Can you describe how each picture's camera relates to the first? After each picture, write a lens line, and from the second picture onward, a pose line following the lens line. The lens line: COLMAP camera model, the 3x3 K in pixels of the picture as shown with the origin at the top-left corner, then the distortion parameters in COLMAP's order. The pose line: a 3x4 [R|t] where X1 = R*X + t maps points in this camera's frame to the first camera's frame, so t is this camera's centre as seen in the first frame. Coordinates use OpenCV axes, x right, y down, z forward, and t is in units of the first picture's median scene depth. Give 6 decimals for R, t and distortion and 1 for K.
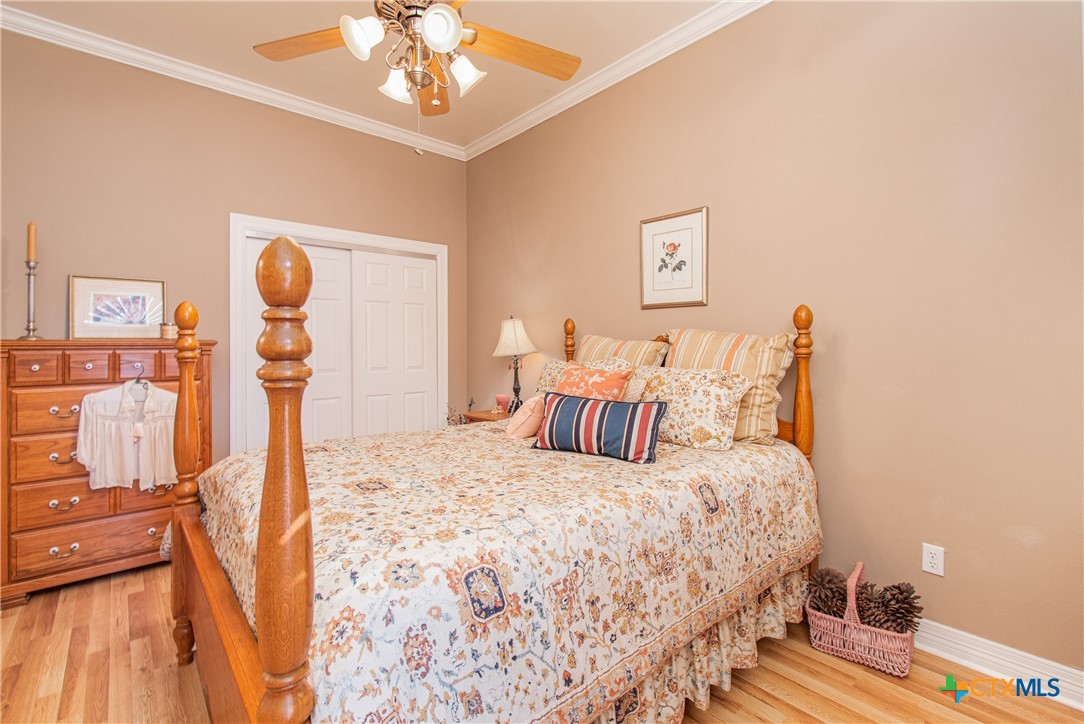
lens RADIAL K [[483.2, 0, 540.9], [0, 483.2, 344.2], [0, 0, 1]] dist [-0.001974, -0.000205]
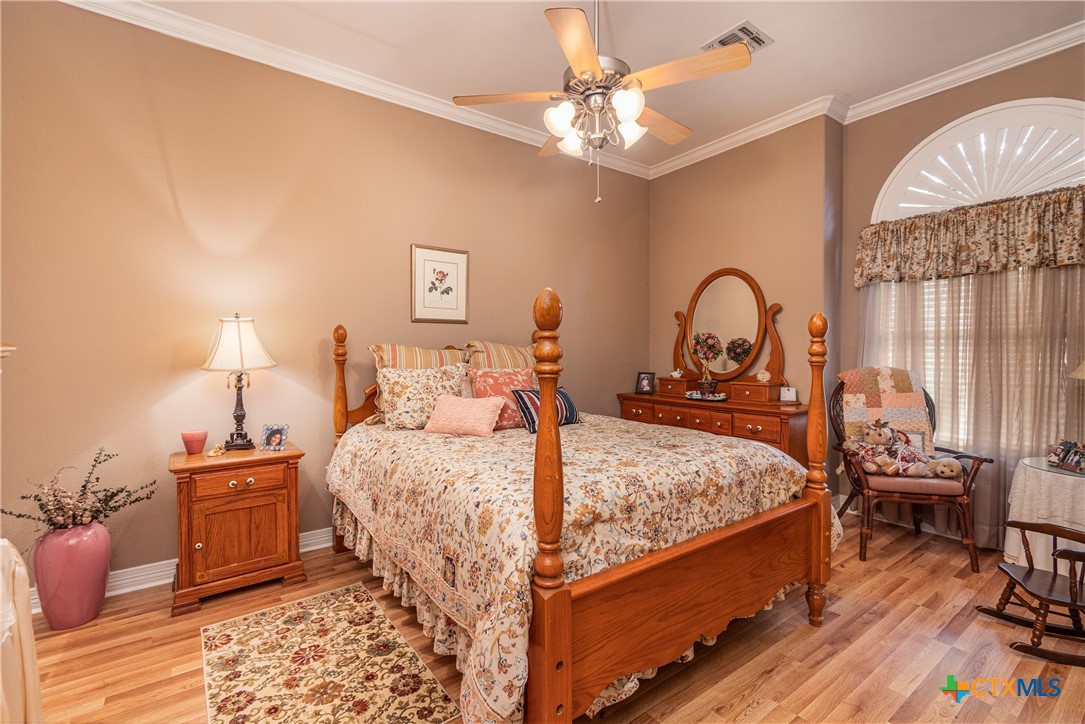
lens RADIAL K [[481.5, 0, 542.5], [0, 481.5, 362.0], [0, 0, 1]] dist [-0.000262, -0.000019]
pose [[0.099958, -0.021549, 0.994758, -0.929920], [0.007116, 0.999755, 0.020942, 0.000319], [-0.994966, 0.004985, 0.100087, 0.612833]]
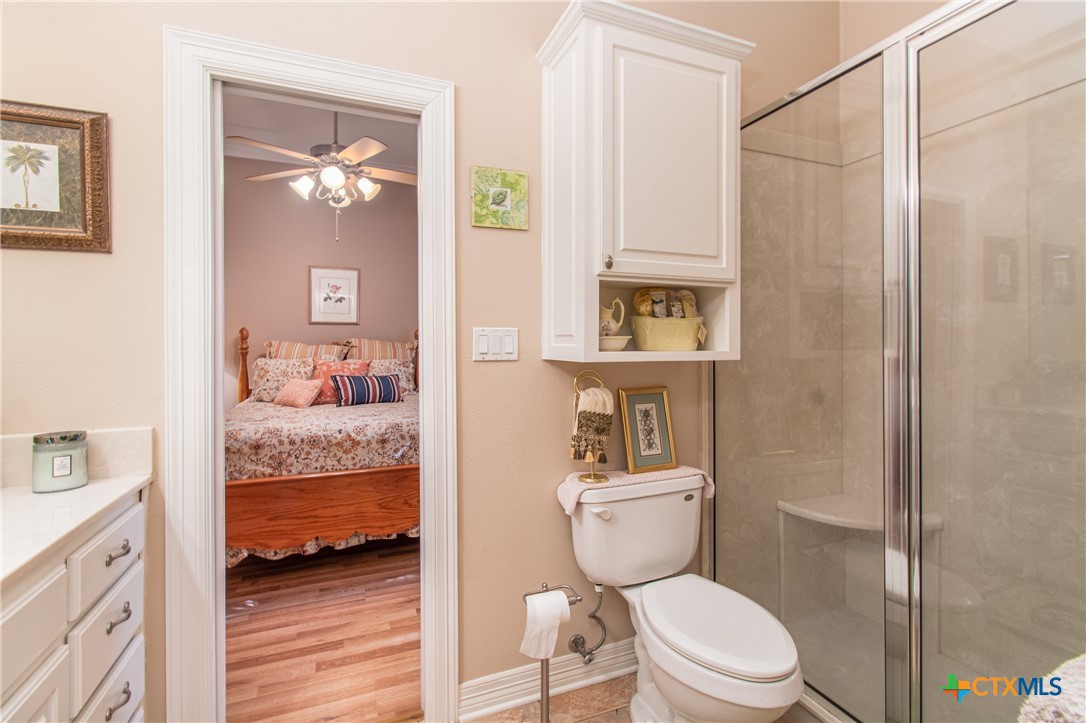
lens RADIAL K [[484.1, 0, 541.9], [0, 484.1, 343.6], [0, 0, 1]] dist [-0.001974, -0.000205]
pose [[0.331435, 0.005110, 0.943464, -1.026671], [0.005279, 0.999960, -0.007271, 0.003578], [-0.943463, 0.007391, 0.331395, -0.195822]]
